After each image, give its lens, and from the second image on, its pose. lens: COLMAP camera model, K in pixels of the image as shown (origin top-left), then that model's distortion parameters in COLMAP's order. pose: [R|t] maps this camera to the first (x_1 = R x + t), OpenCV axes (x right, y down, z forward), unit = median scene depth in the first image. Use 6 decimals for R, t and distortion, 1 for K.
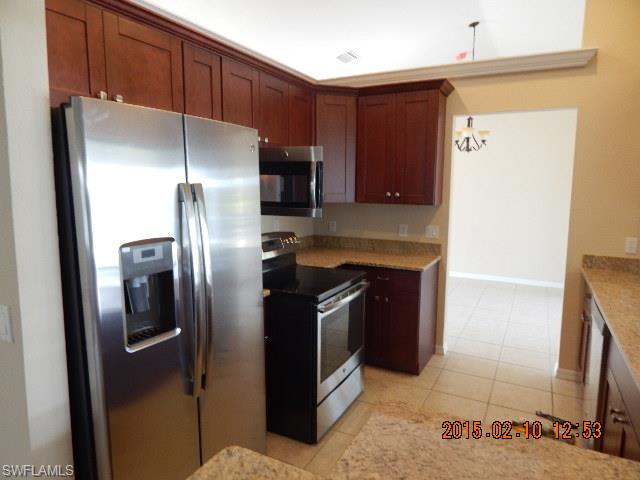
lens RADIAL K [[421.6, 0, 319.3], [0, 421.6, 235.8], [0, 0, 1]] dist [0.004817, -0.001806]
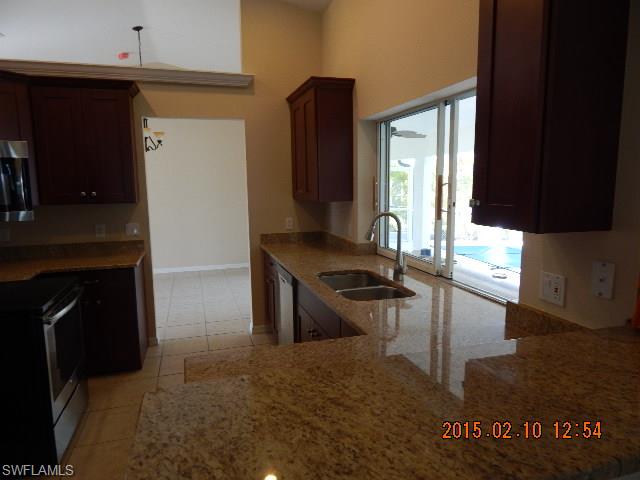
lens RADIAL K [[421.6, 0, 319.3], [0, 421.6, 235.8], [0, 0, 1]] dist [0.004817, -0.001806]
pose [[0.713374, -0.109557, 0.692167, -0.130071], [0.108162, 0.993082, 0.045710, 0.009546], [-0.692386, 0.042258, 0.720289, -0.050784]]
